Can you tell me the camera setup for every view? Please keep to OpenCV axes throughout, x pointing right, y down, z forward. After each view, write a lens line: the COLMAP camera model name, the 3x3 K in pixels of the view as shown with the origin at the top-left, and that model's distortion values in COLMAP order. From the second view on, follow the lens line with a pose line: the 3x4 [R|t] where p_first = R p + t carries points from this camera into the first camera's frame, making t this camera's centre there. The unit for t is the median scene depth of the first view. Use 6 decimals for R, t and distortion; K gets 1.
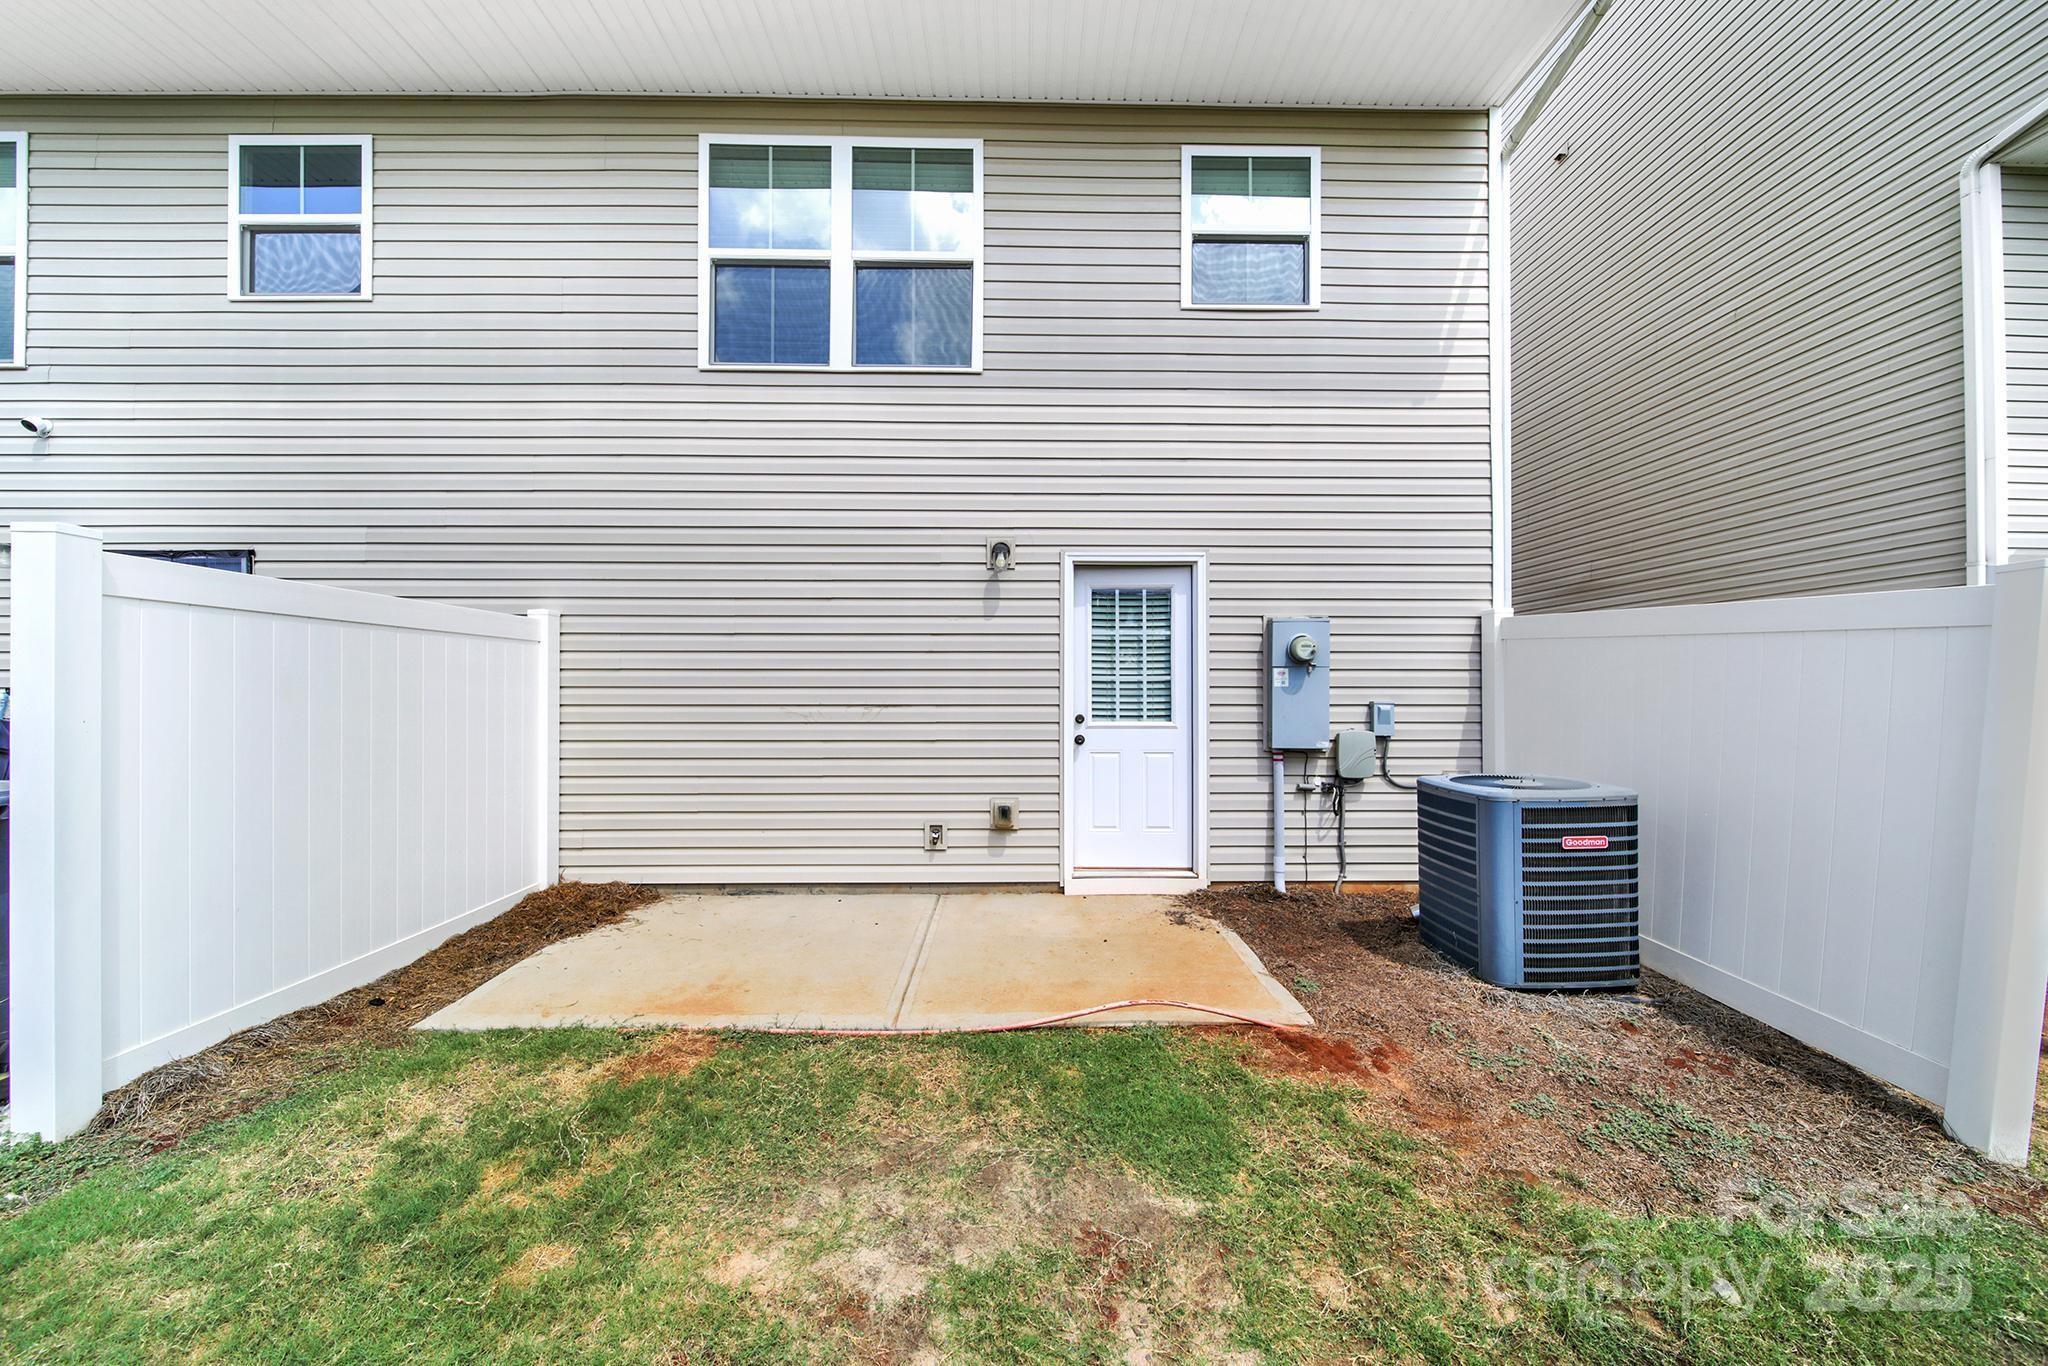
lens RADIAL K [[741.8, 0, 1027.8], [0, 741.8, 682.9], [0, 0, 1]] dist [0.002975, 0.000224]
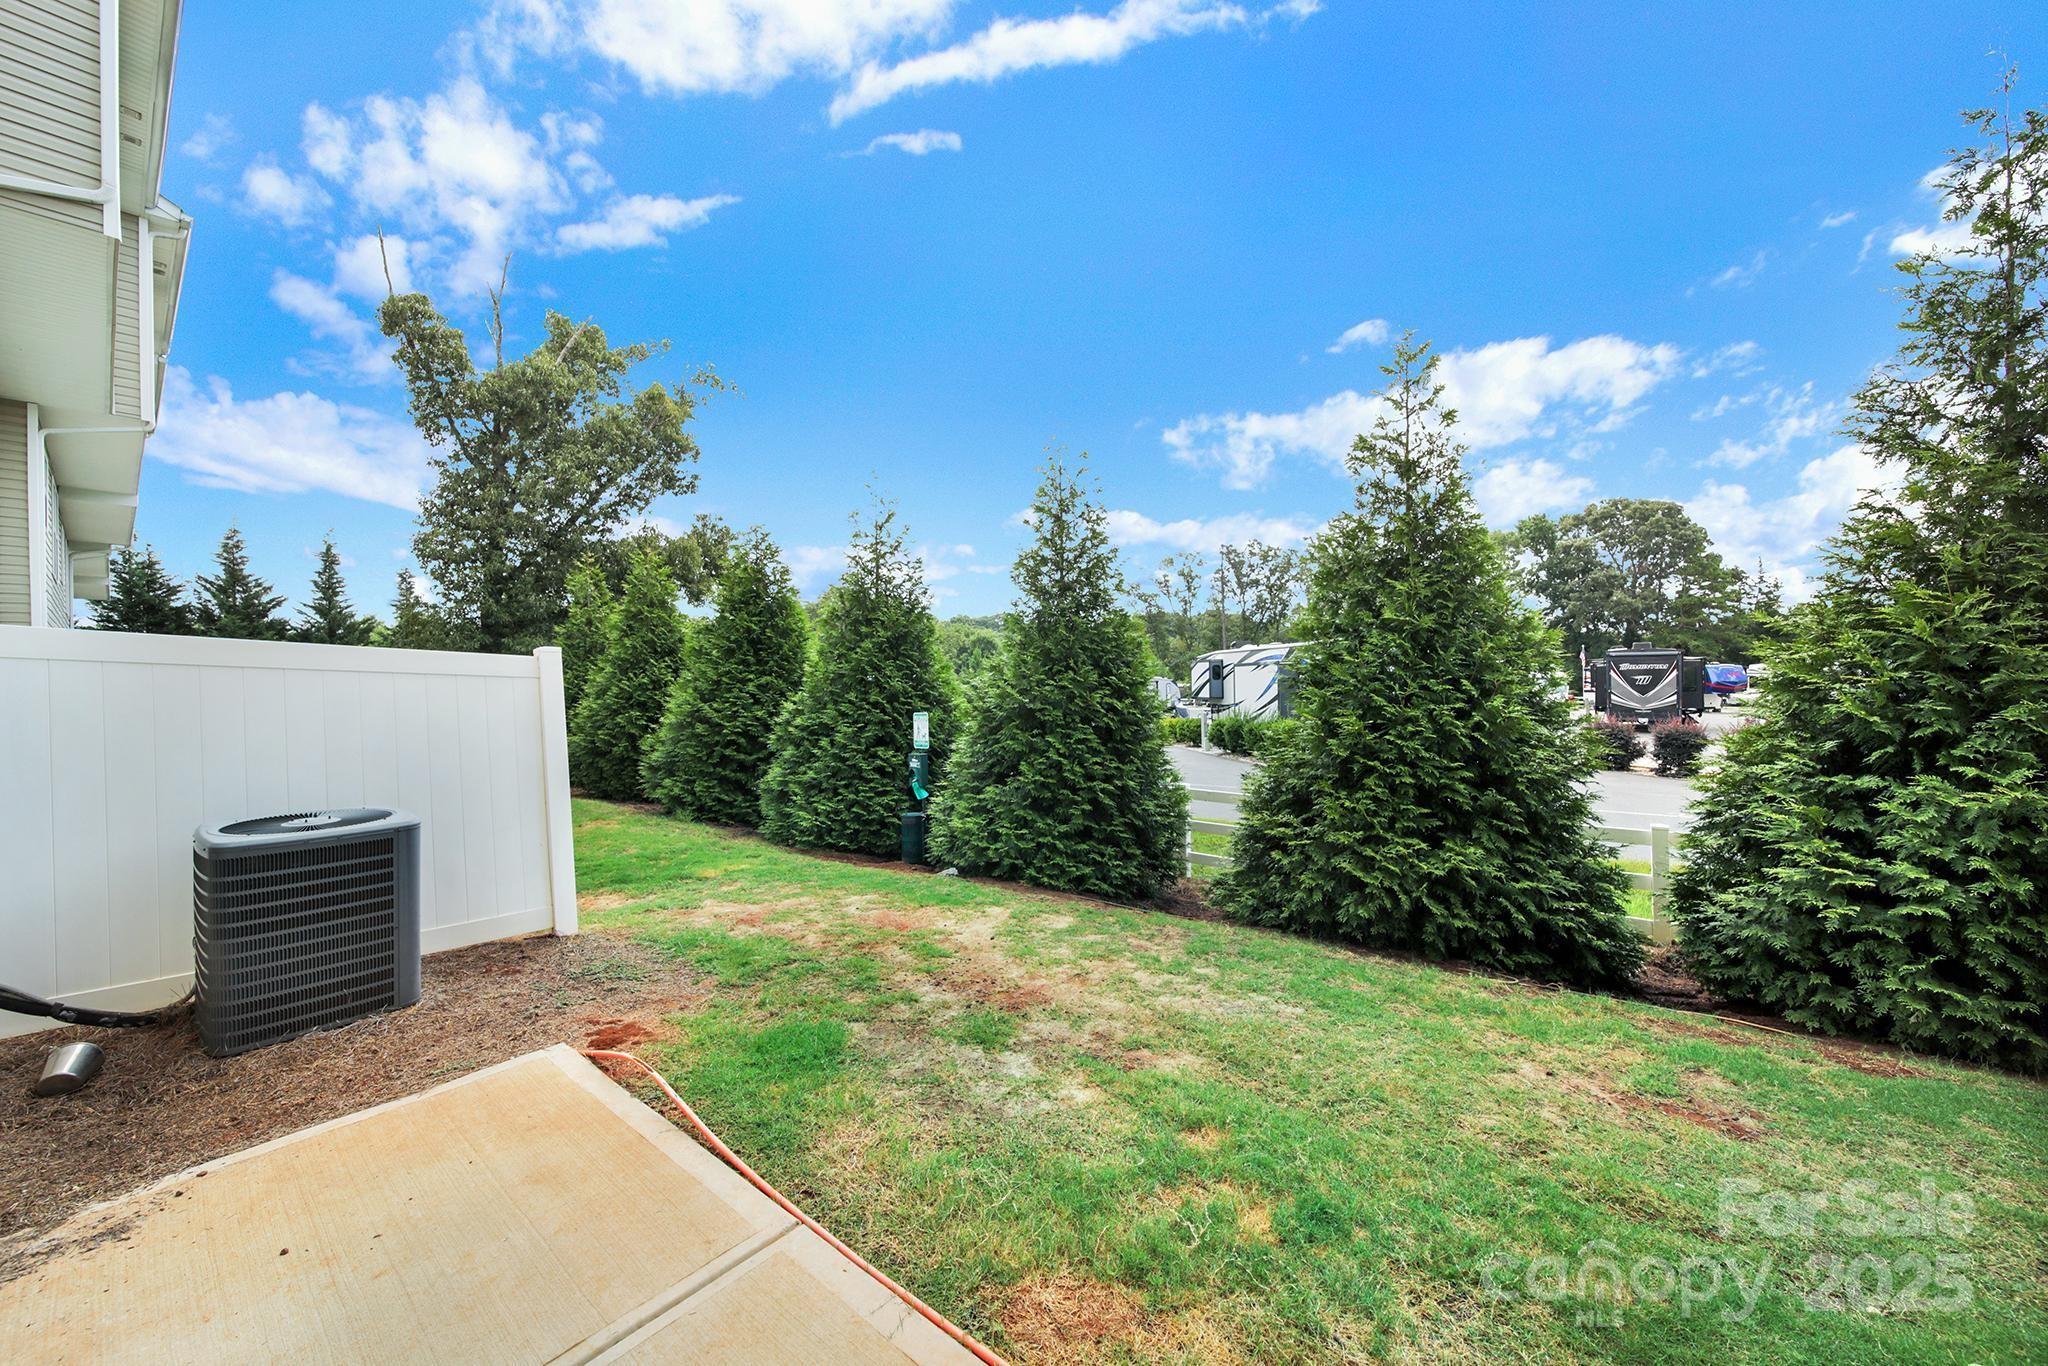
lens RADIAL K [[741.8, 0, 1027.4], [0, 741.8, 682.3], [0, 0, 1]] dist [0.002975, 0.000224]
pose [[-0.767779, 0.006186, 0.640685, -1.078549], [0.005679, 0.999980, -0.002849, -0.060167], [-0.640690, 0.001451, -0.767799, 1.893667]]
